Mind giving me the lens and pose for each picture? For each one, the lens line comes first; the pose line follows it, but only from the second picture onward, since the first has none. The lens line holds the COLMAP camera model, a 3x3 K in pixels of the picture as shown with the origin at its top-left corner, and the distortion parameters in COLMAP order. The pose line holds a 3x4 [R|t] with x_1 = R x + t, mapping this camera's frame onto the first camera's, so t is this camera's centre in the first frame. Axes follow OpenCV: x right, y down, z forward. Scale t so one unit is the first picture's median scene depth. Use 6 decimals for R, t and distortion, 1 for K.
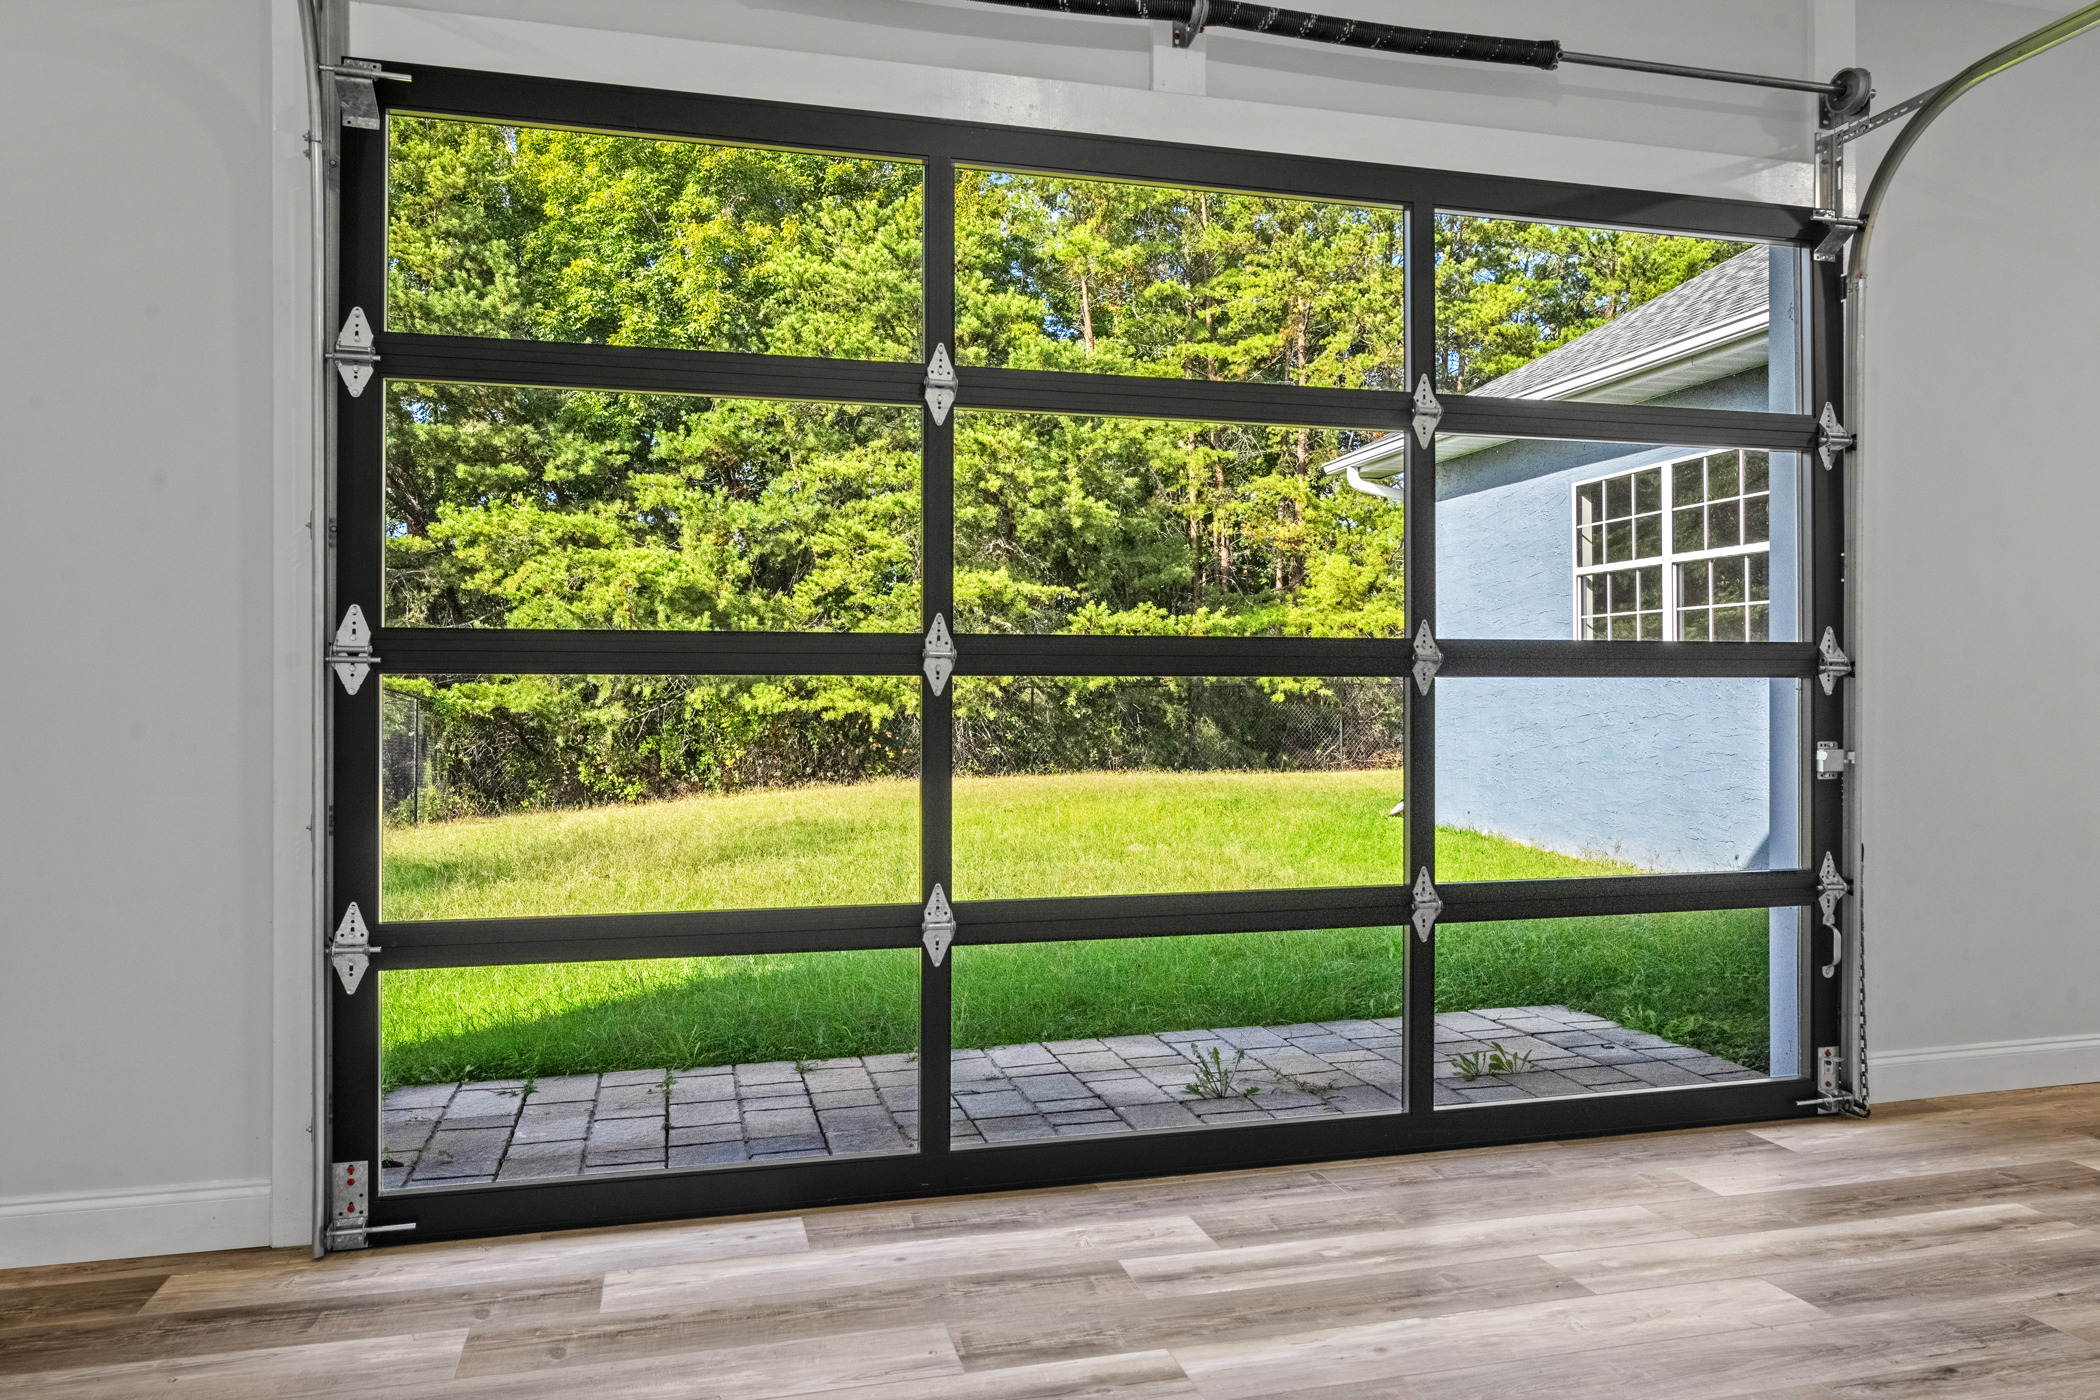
lens RADIAL K [[1402.6, 0, 1049.4], [0, 1402.6, 686.7], [0, 0, 1]] dist [0.007094, -0.001568]
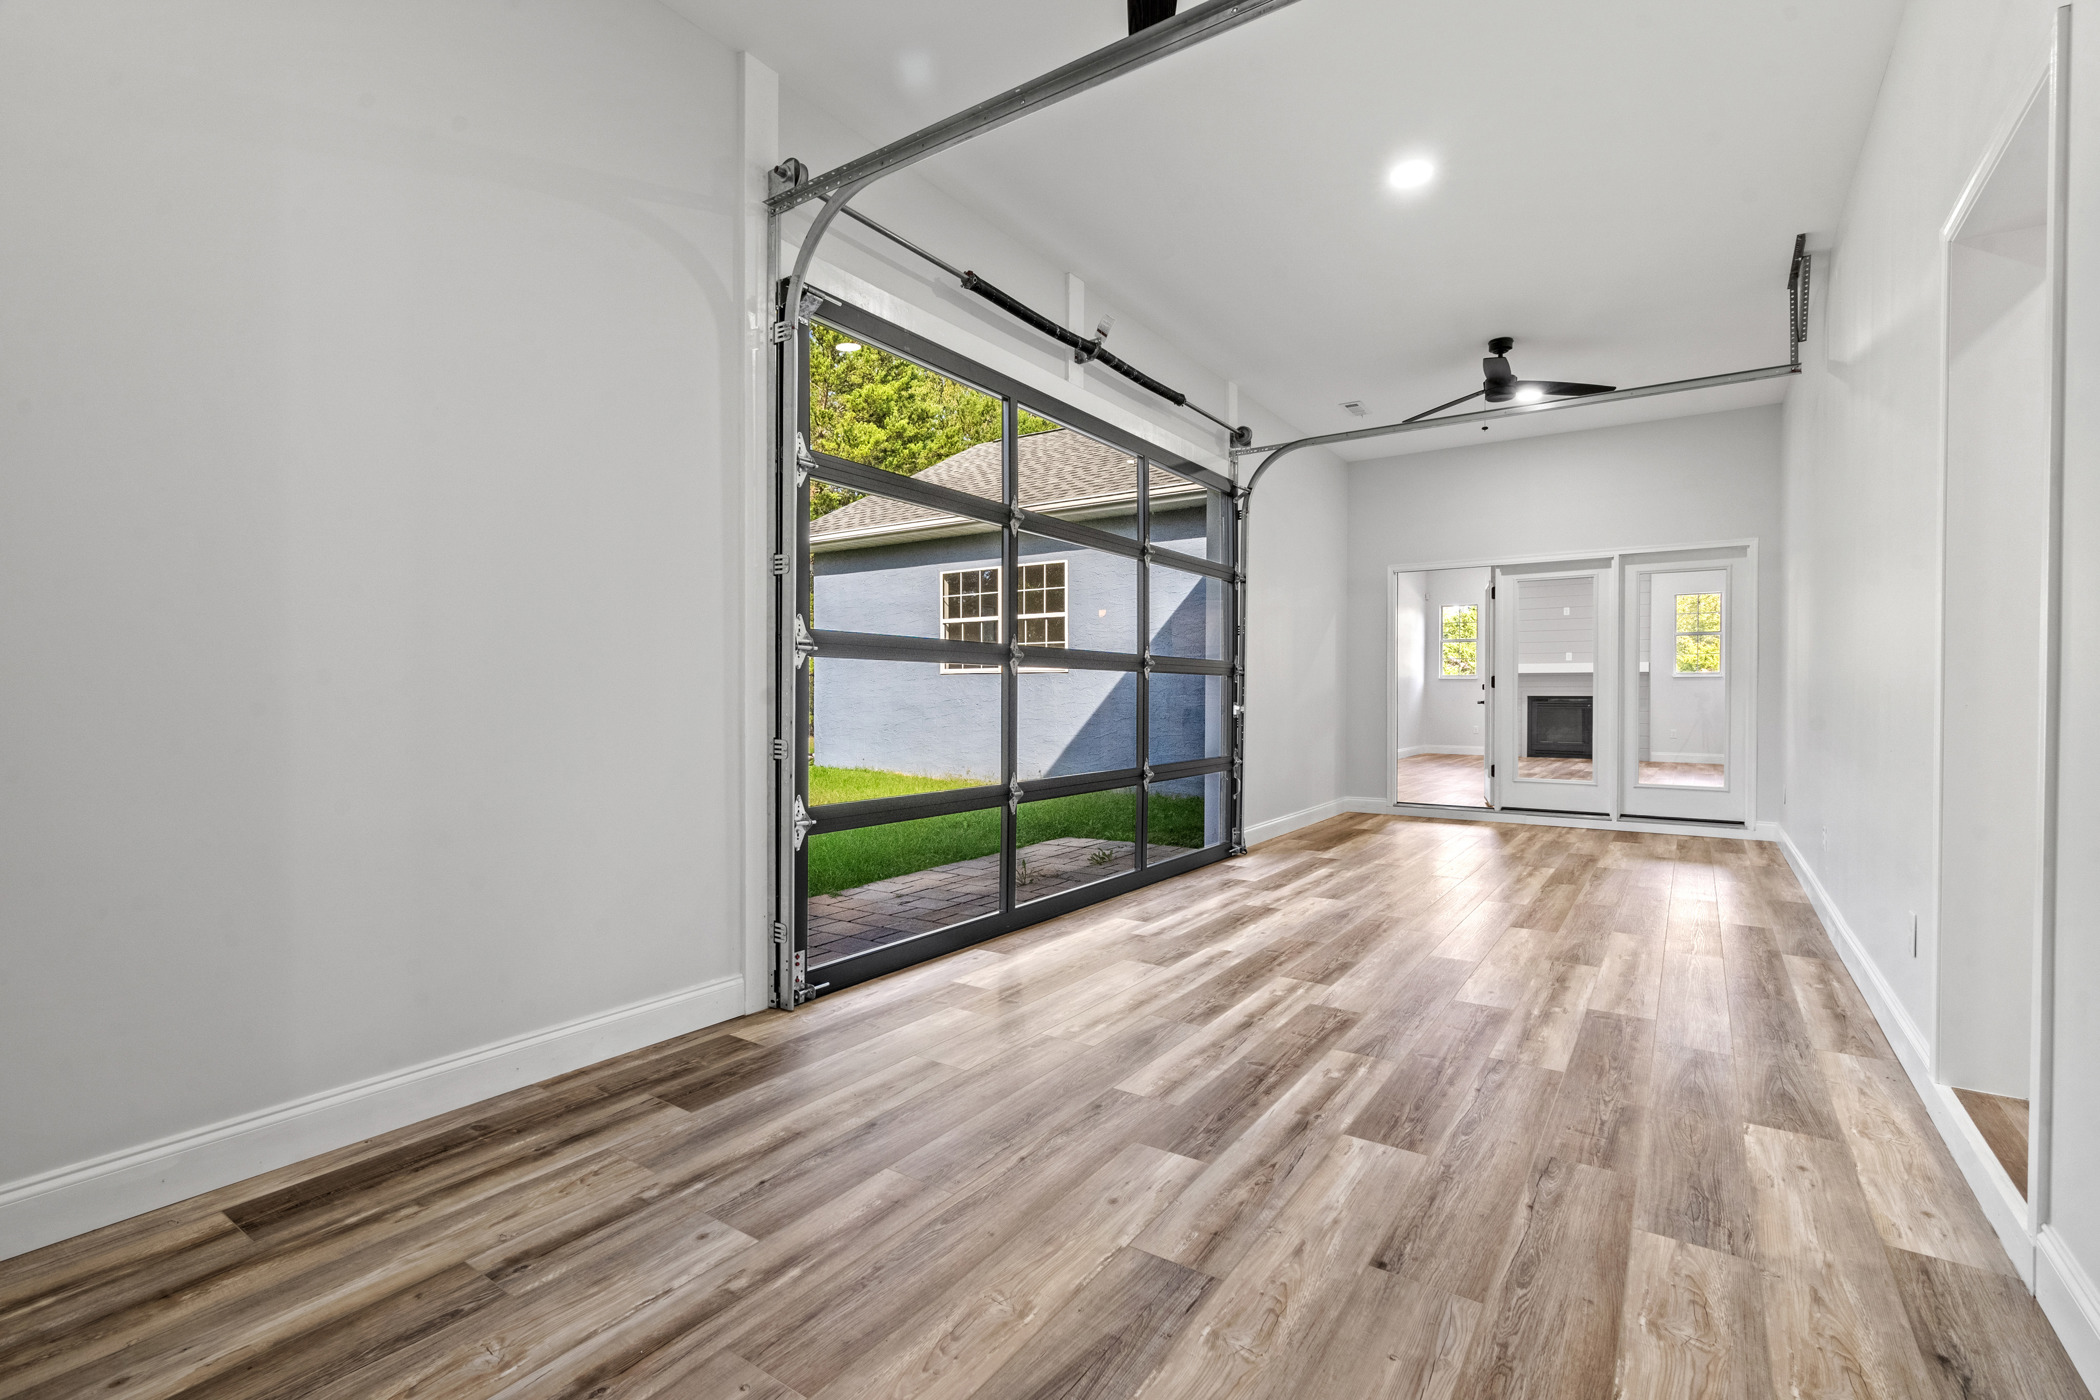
lens RADIAL K [[945.4, 0, 1045.6], [0, 945.4, 702.5], [0, 0, 1]] dist [-0.007273, 0.003635]
pose [[0.759014, -0.005306, 0.651052, -0.767440], [-0.001320, 0.999952, 0.009689, 0.025487], [-0.651073, -0.008213, 0.758971, -0.024027]]
